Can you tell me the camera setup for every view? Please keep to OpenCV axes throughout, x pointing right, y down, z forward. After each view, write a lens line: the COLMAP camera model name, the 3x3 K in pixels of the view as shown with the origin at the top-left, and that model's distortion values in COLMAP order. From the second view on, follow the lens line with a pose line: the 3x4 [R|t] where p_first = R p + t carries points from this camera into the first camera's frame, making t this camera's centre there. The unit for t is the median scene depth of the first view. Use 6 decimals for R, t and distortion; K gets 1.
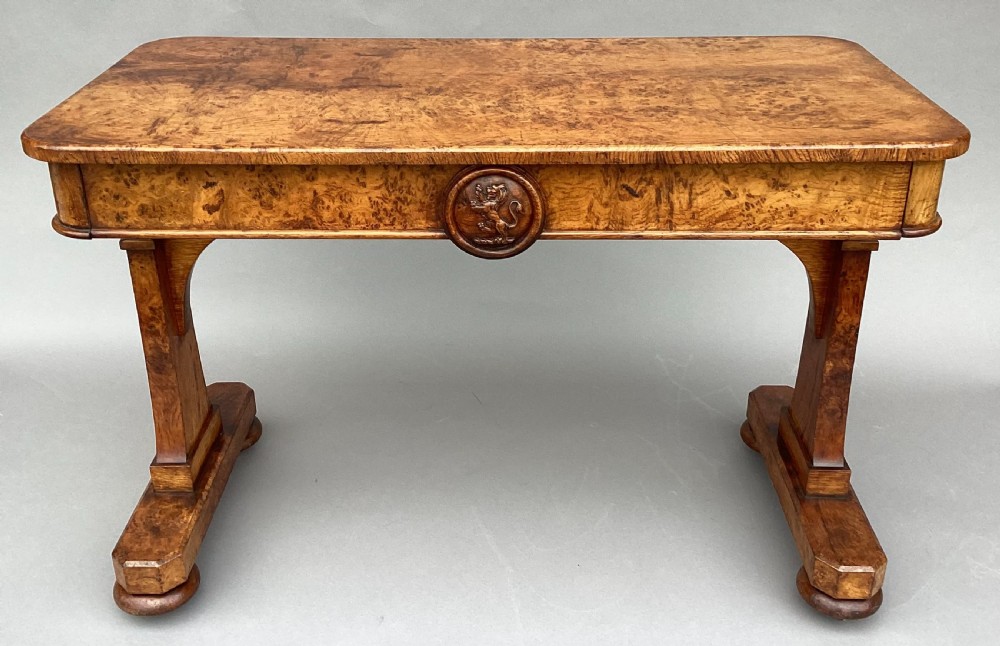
lens RADIAL K [[1091.9, 0, 514.9], [0, 1091.9, 299.5], [0, 0, 1]] dist [0.096949, -0.201416]
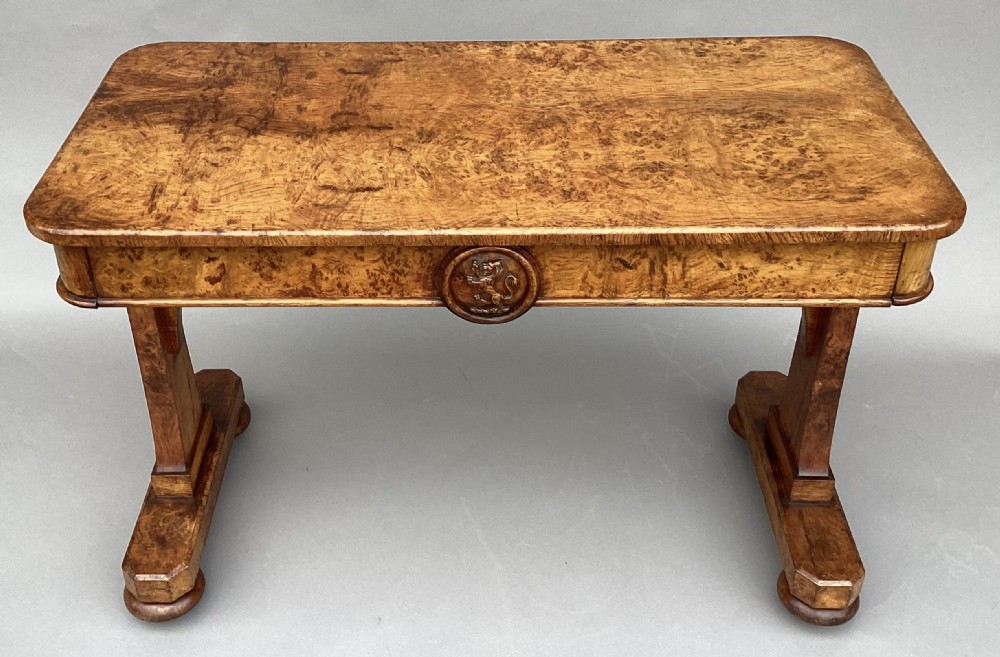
lens RADIAL K [[1212.5, 0, 463.2], [0, 1212.5, 325.1], [0, 0, 1]] dist [0.067245, -0.045850]
pose [[0.999836, -0.003023, -0.017878, -0.023363], [0.006166, 0.983931, 0.178442, -0.241615], [0.017051, -0.178522, 0.983788, -0.116217]]
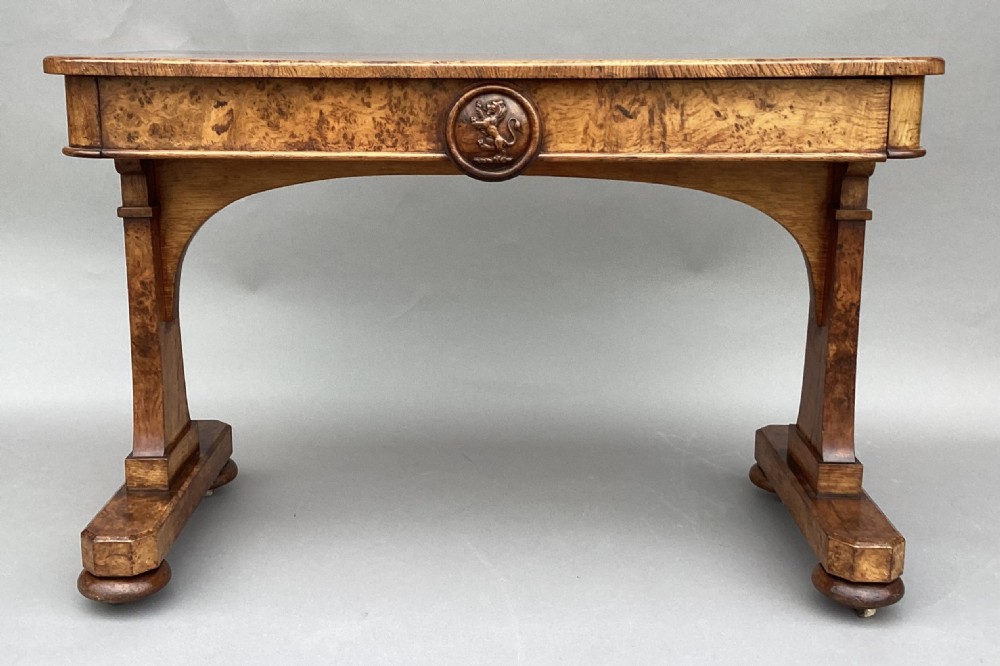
lens RADIAL K [[1248.3, 0, 506.5], [0, 1248.3, 306.4], [0, 0, 1]] dist [0.071023, -0.036385]
pose [[0.999968, 0.004026, 0.006916, -0.013889], [-0.002226, 0.970055, -0.242876, 0.365461], [-0.007687, 0.242853, 0.970033, -0.107909]]
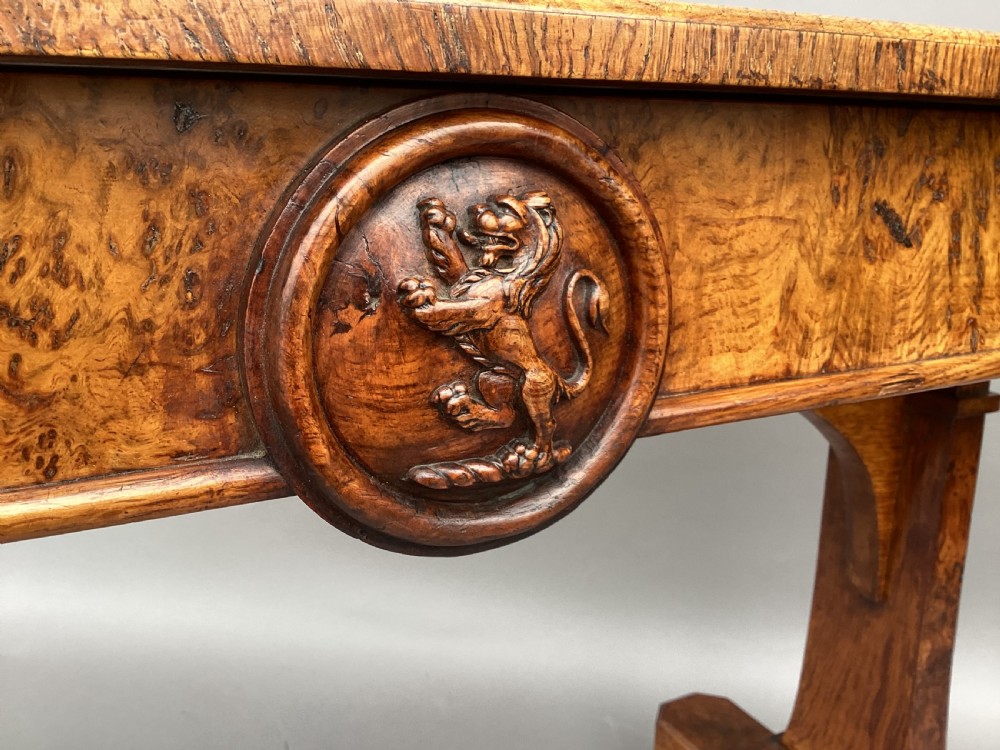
lens RADIAL K [[926.3, 0, 500.0], [0, 926.3, 375.0], [0, 0, 1]] dist [0.144686, -0.382752]
pose [[0.879931, -0.104312, 0.463510, -0.105476], [0.203492, 0.964330, -0.169291, -0.039179], [-0.429317, 0.243285, 0.869770, 0.827522]]
